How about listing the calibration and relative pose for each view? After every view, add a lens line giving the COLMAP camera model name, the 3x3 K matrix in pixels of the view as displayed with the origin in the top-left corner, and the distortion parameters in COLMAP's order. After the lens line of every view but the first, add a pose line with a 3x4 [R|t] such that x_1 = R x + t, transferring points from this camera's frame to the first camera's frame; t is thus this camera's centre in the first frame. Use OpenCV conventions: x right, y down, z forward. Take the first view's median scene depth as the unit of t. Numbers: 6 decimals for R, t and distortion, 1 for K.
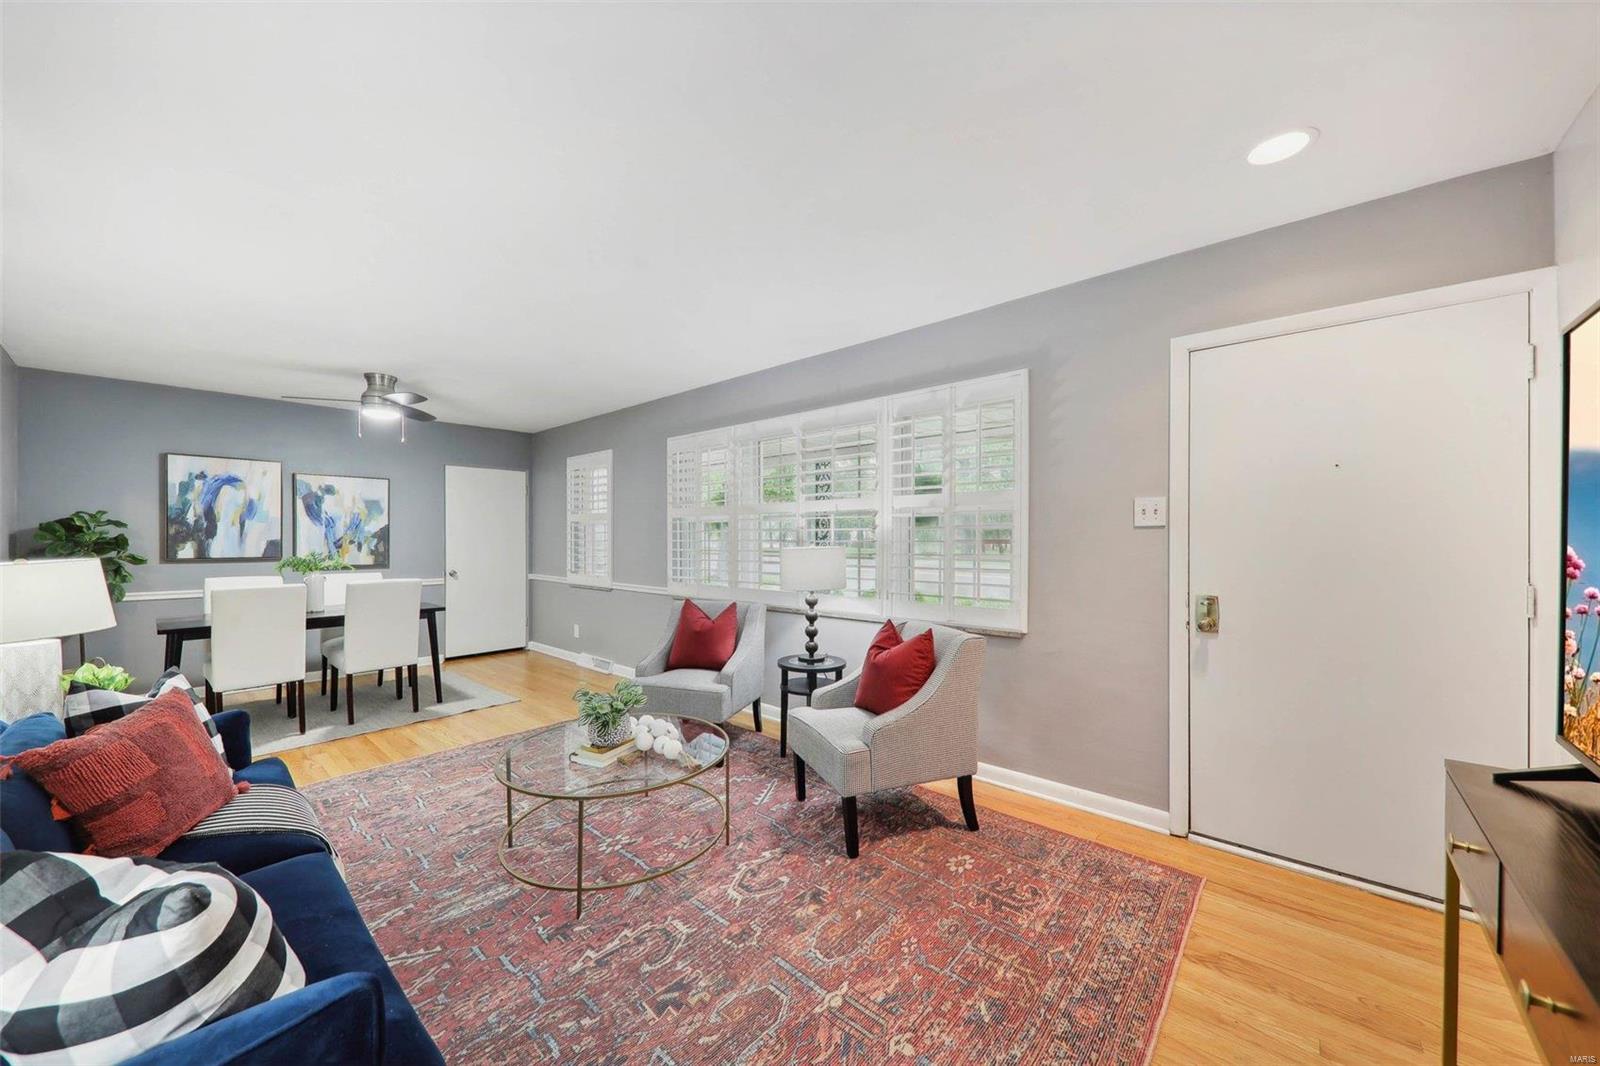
lens RADIAL K [[572.4, 0, 801.8], [0, 572.4, 539.5], [0, 0, 1]] dist [0.000728, -0.000209]
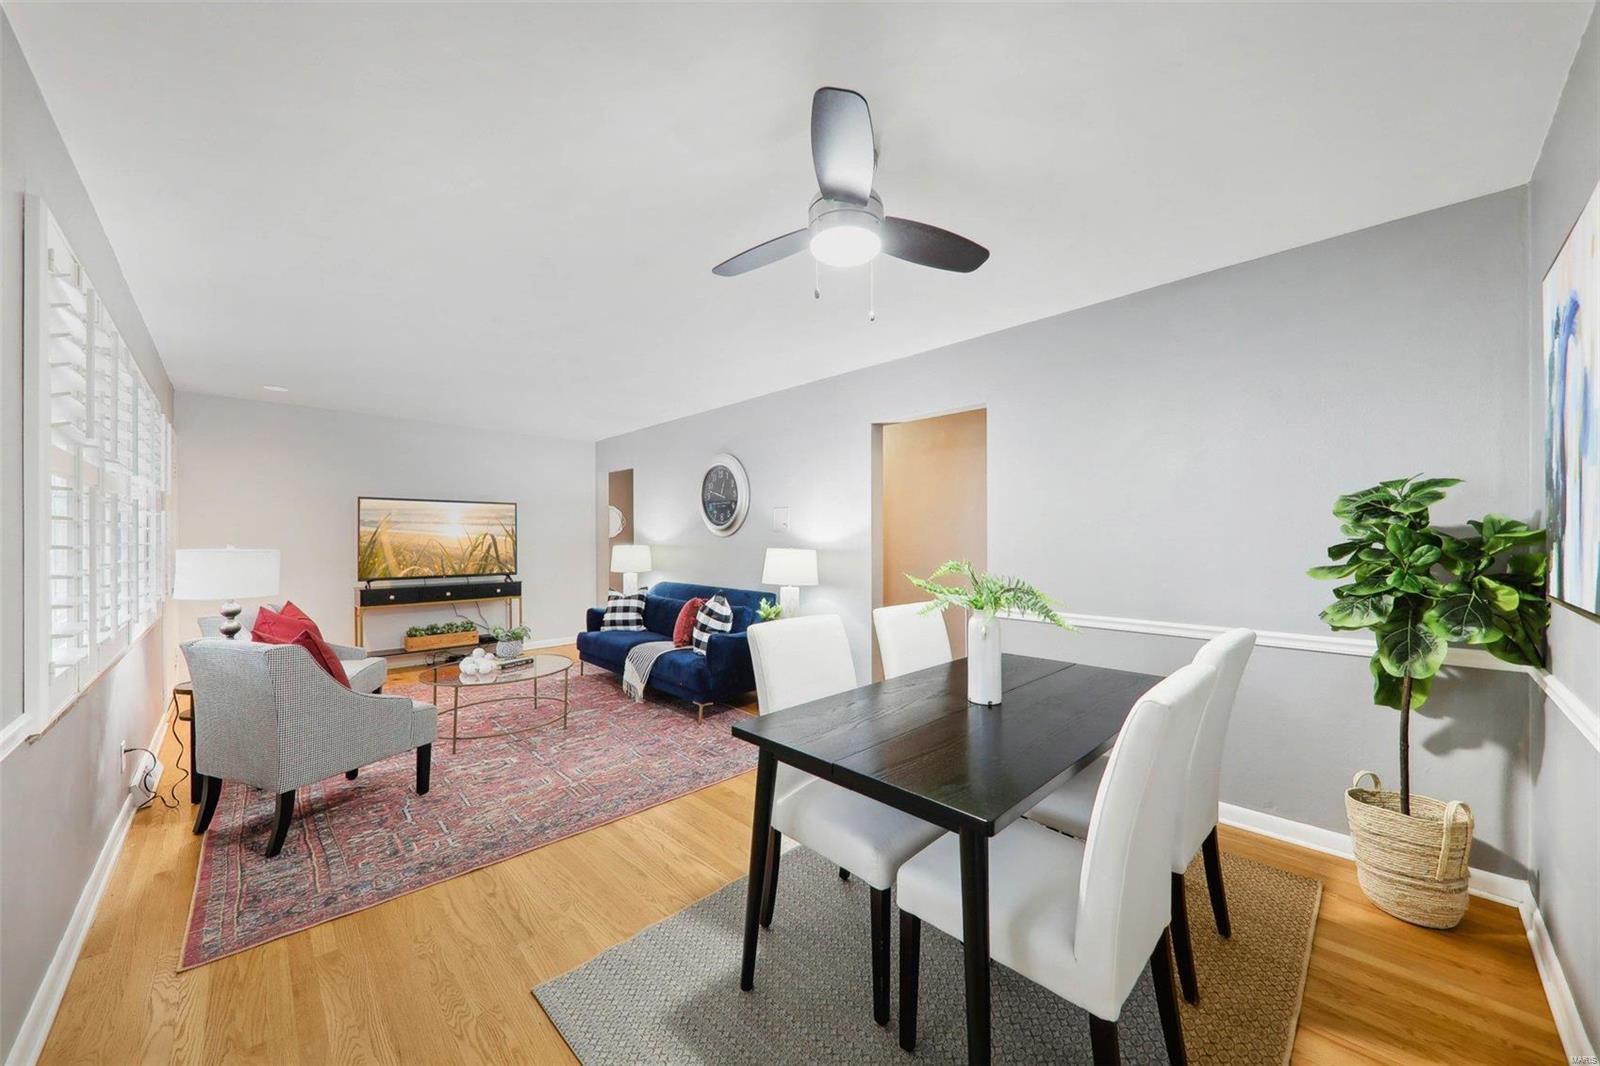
lens RADIAL K [[568.6, 0, 810.2], [0, 568.6, 534.2], [0, 0, 1]] dist [0.001431, 0.000002]
pose [[-0.997386, 0.004498, 0.072115, -0.902935], [0.004418, 0.999989, -0.001260, -0.005656], [-0.072120, -0.000938, -0.997396, 1.748732]]
